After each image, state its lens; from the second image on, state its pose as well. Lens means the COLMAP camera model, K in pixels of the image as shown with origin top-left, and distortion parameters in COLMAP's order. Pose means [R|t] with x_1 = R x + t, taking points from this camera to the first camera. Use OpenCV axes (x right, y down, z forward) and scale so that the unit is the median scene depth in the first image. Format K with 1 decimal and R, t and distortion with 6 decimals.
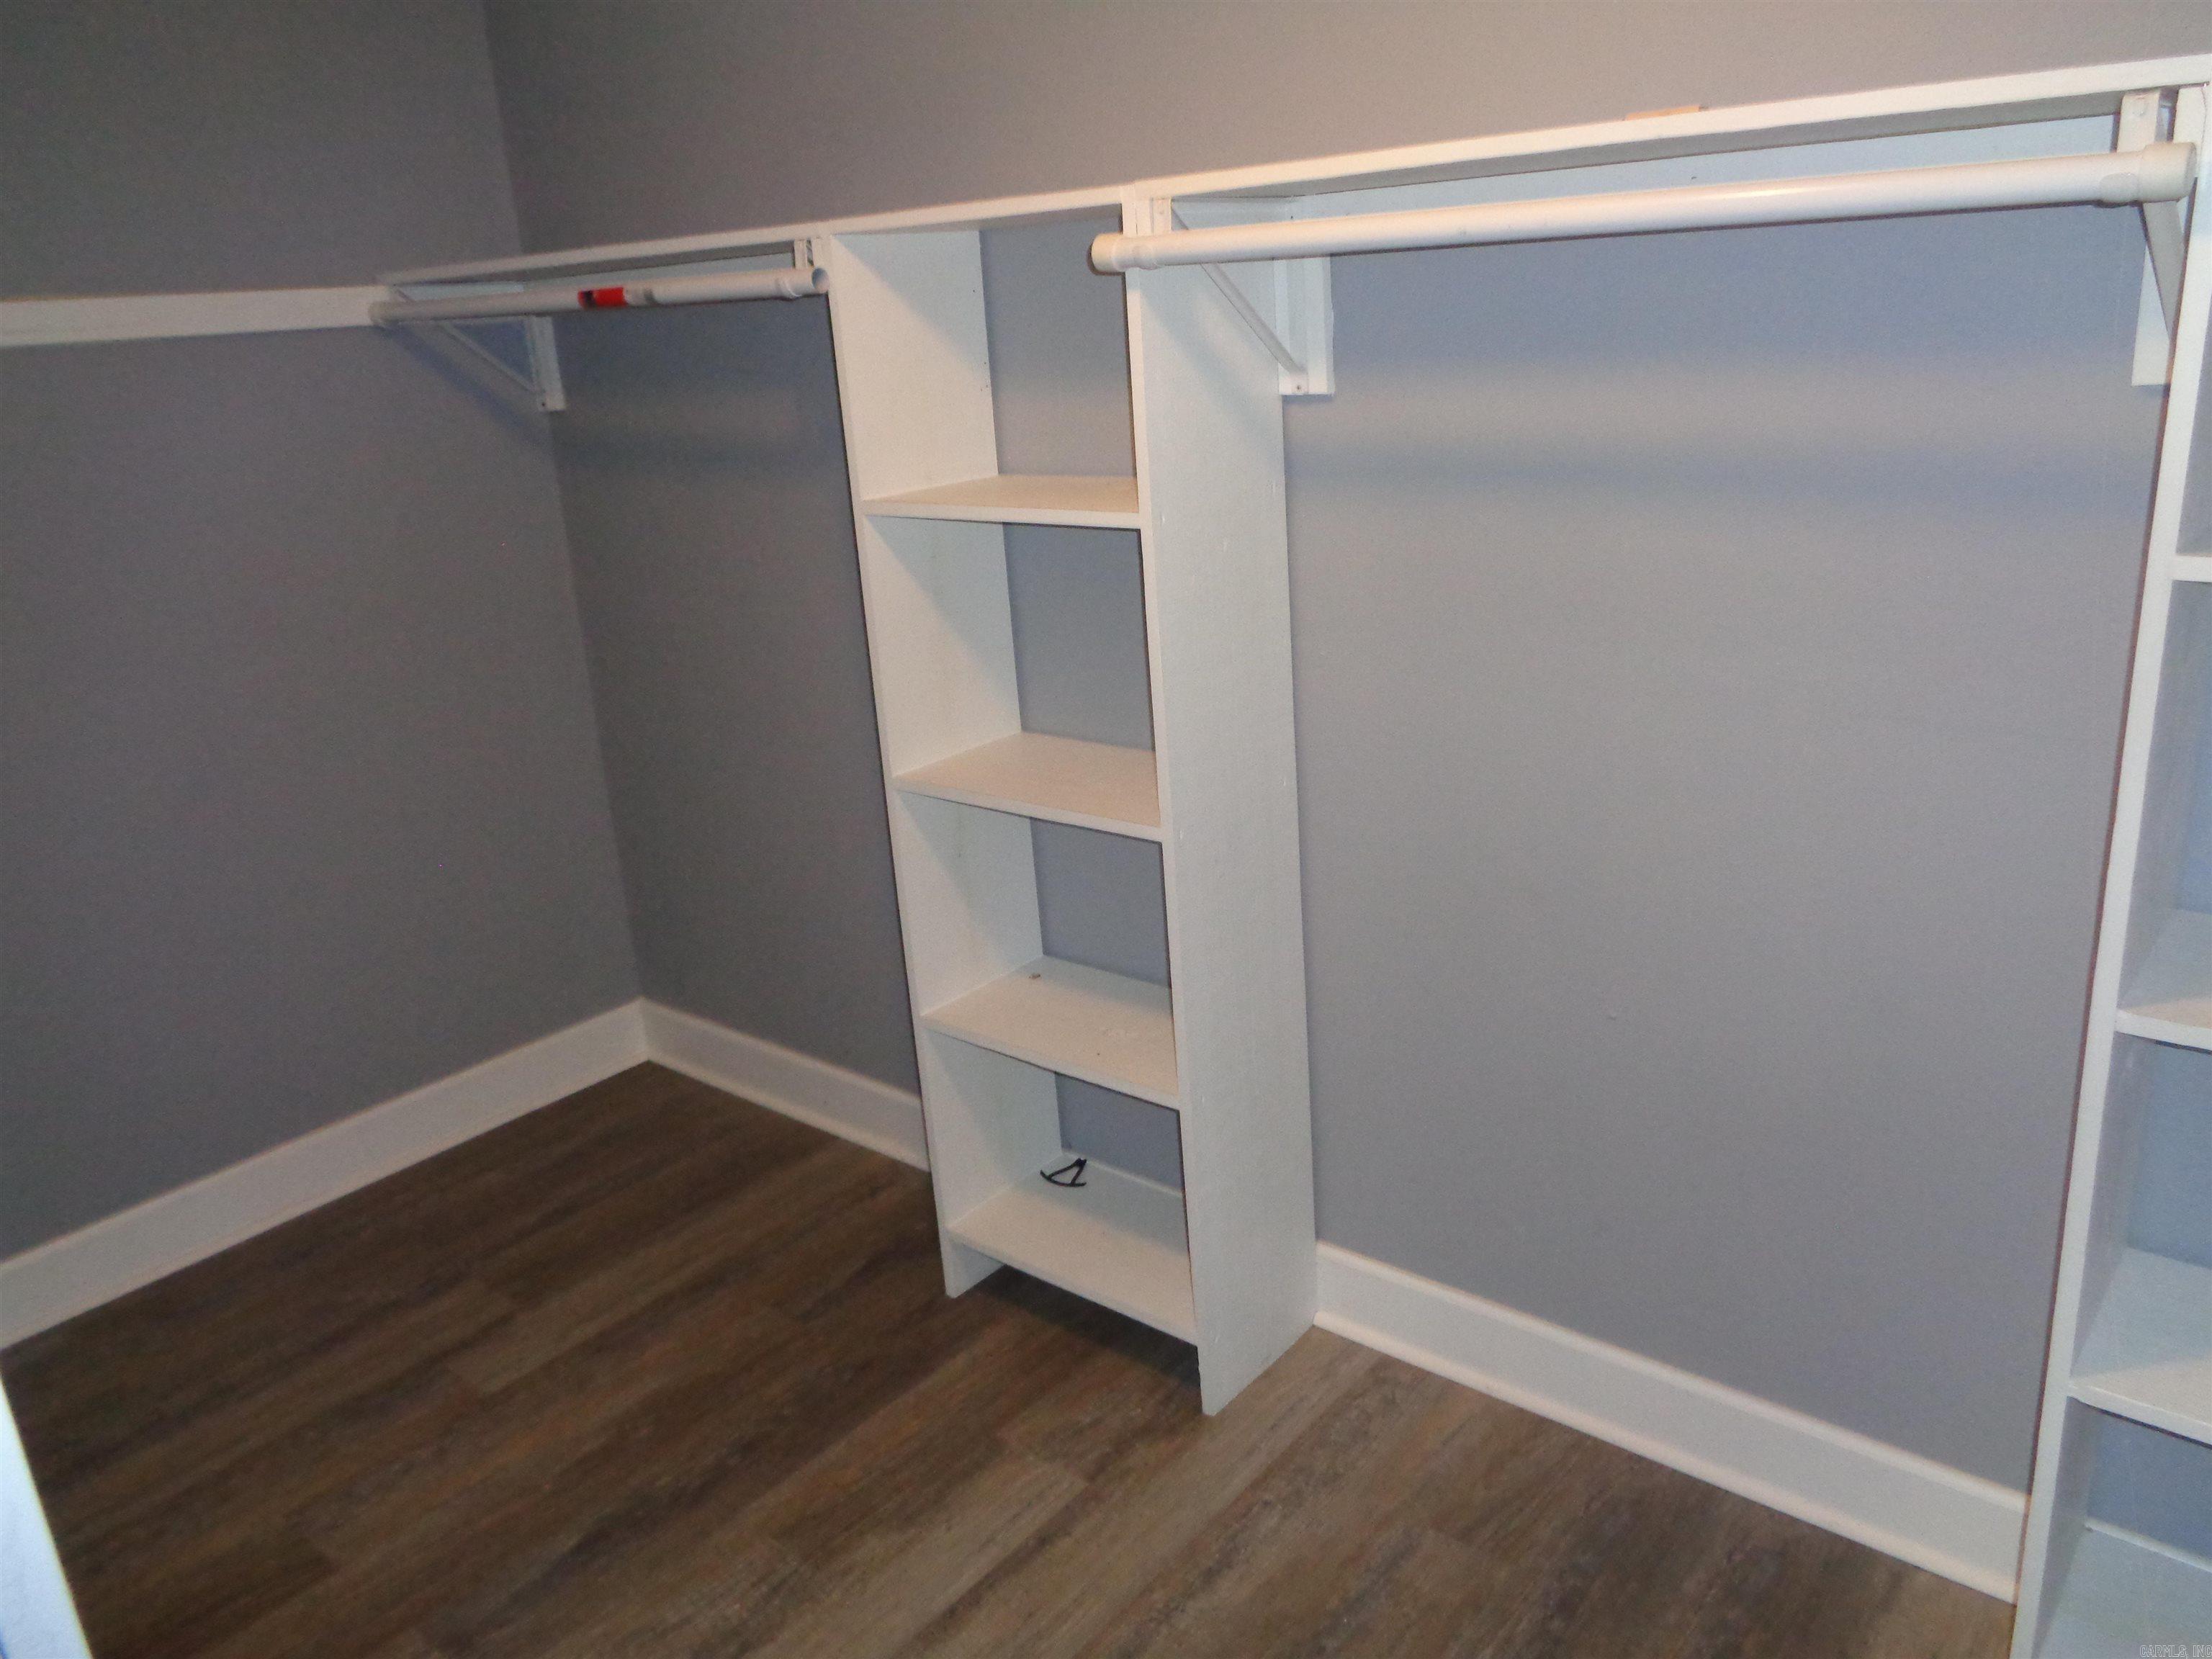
lens RADIAL K [[1666.0, 0, 1106.0], [0, 1666.0, 829.5], [0, 0, 1]] dist [0.000625, 0.001581]
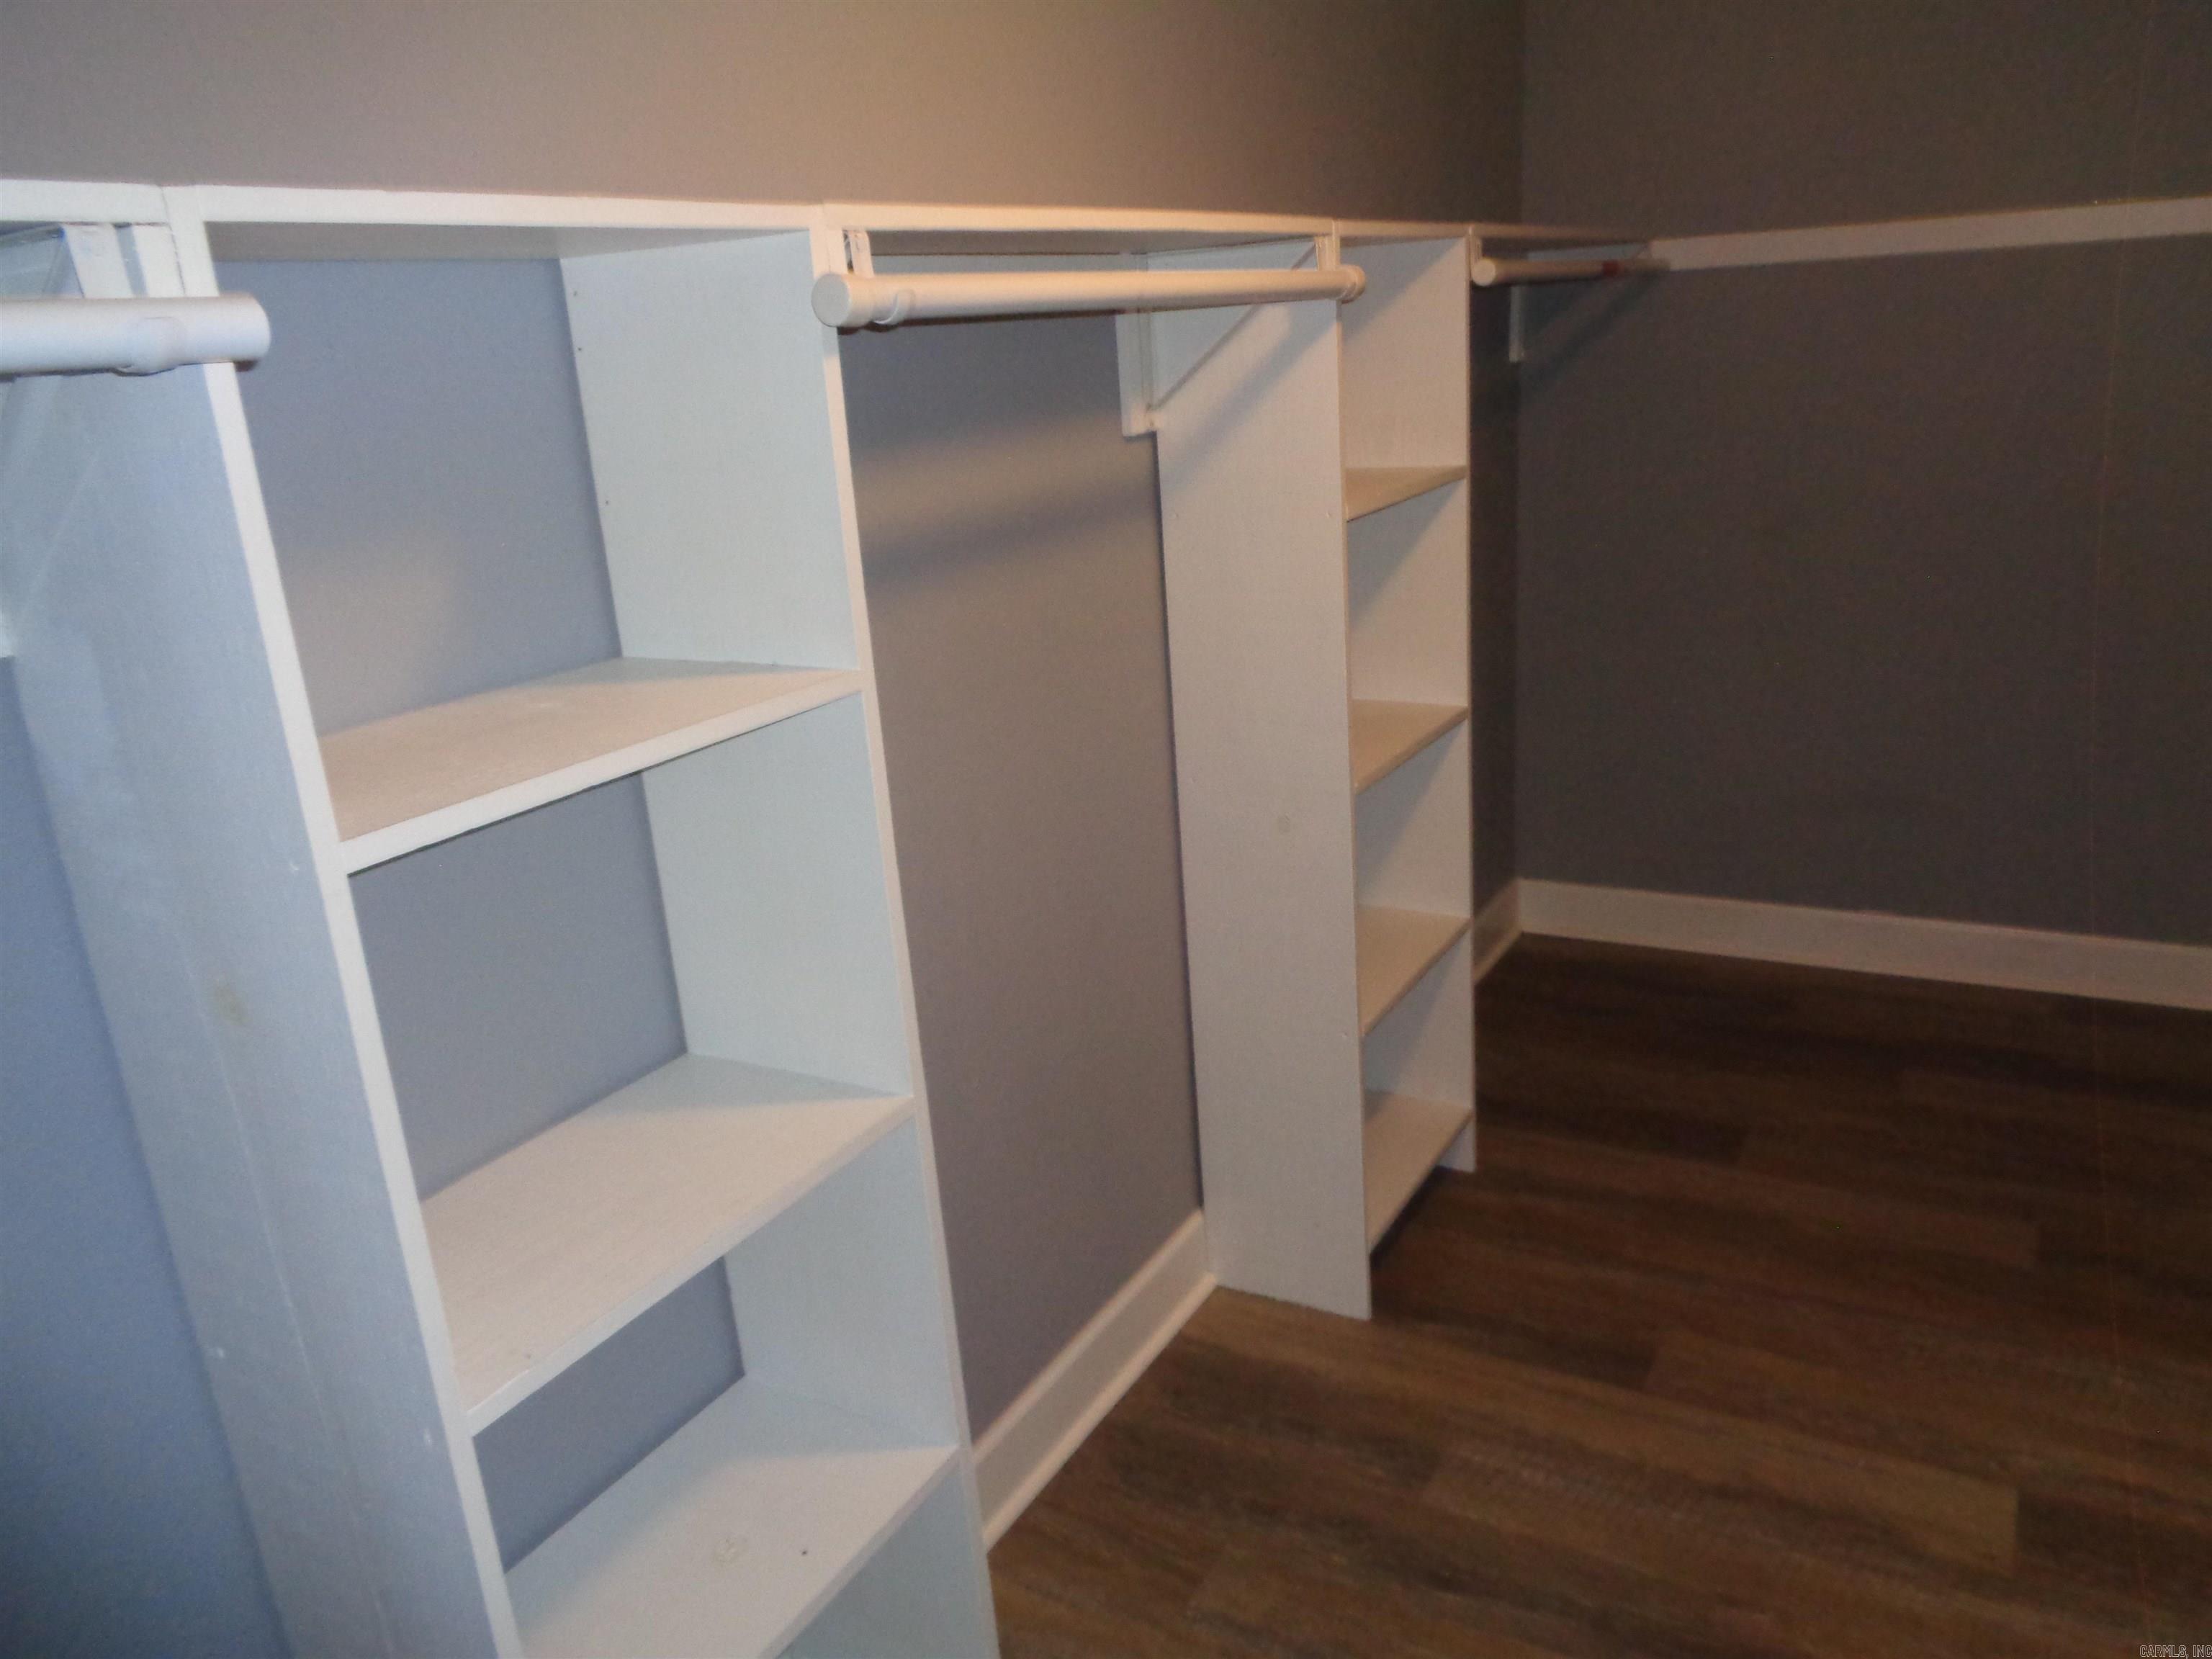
lens RADIAL K [[1666.0, 0, 1106.0], [0, 1666.0, 829.5], [0, 0, 1]] dist [0.000625, 0.001581]
pose [[-0.178420, -0.219086, 0.959254, -0.665204], [0.376626, 0.885447, 0.272281, -0.280678], [-0.909021, 0.409860, -0.075468, 0.973296]]
